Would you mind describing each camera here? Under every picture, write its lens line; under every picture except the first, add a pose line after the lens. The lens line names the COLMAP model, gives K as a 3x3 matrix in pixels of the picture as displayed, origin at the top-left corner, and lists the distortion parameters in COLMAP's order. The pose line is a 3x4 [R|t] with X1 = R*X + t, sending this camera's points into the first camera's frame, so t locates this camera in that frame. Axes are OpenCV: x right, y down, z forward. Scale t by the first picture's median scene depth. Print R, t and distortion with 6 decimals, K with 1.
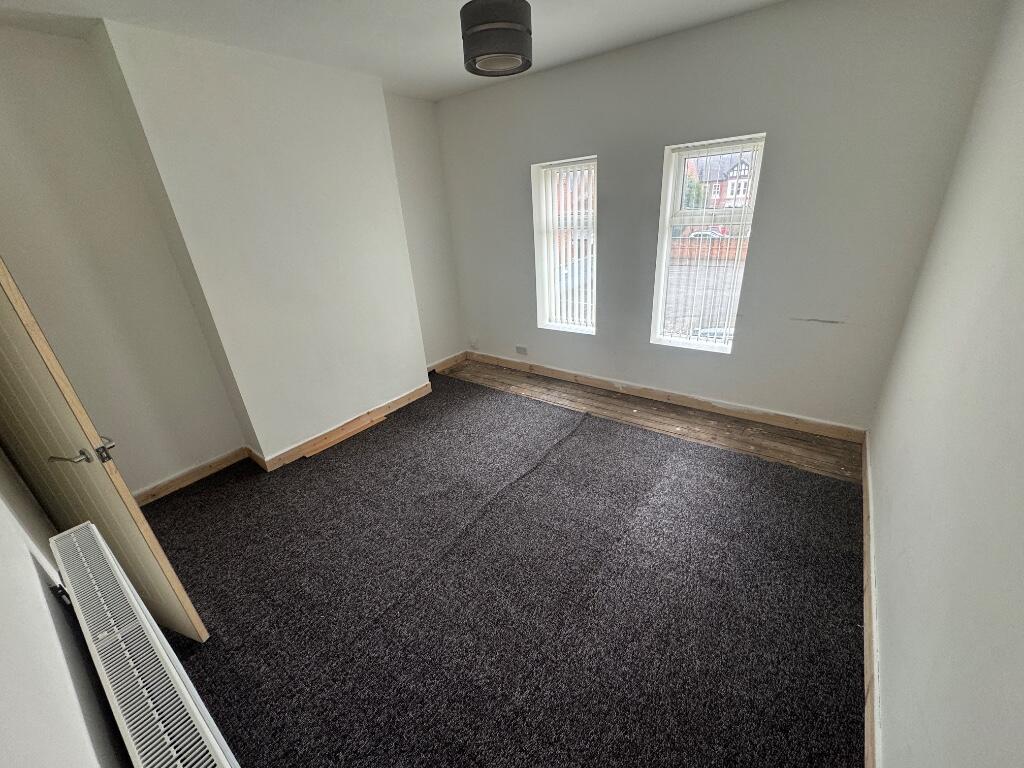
lens RADIAL K [[406.8, 0, 512.0], [0, 406.8, 384.0], [0, 0, 1]] dist [0.000724, -0.000499]
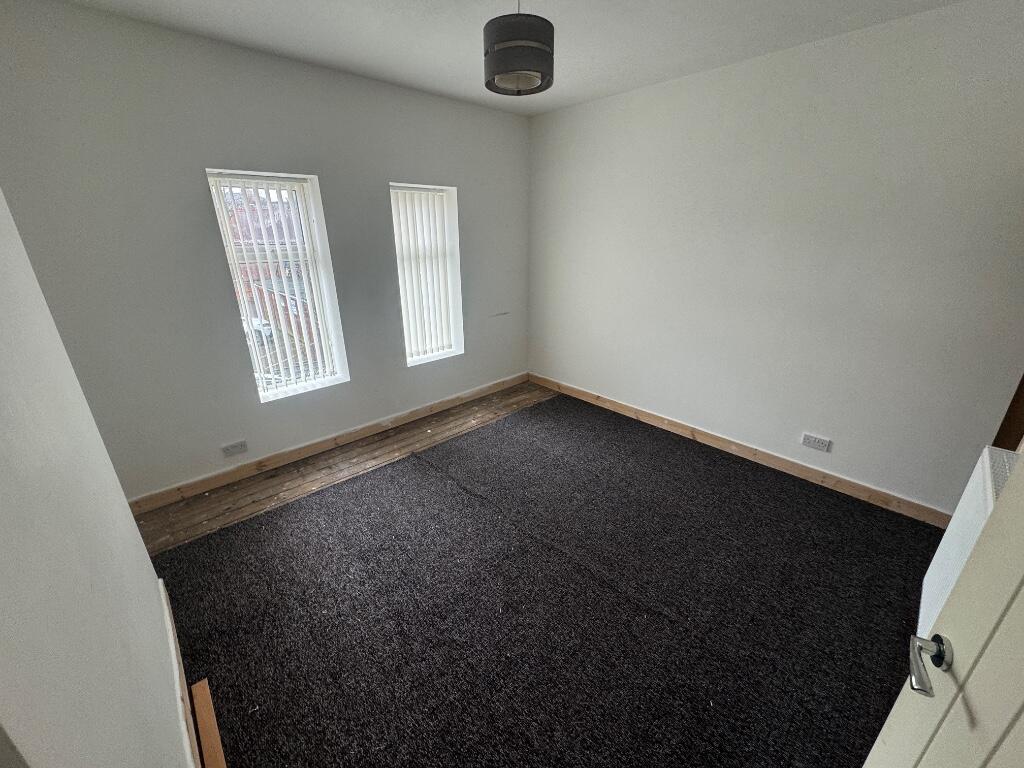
lens RADIAL K [[406.8, 0, 512.0], [0, 406.8, 384.0], [0, 0, 1]] dist [0.000724, -0.000499]
pose [[0.172380, -0.287782, 0.942055, -0.597313], [0.393270, 0.896949, 0.202041, -0.166577], [-0.903119, 0.335654, 0.267792, 0.501044]]
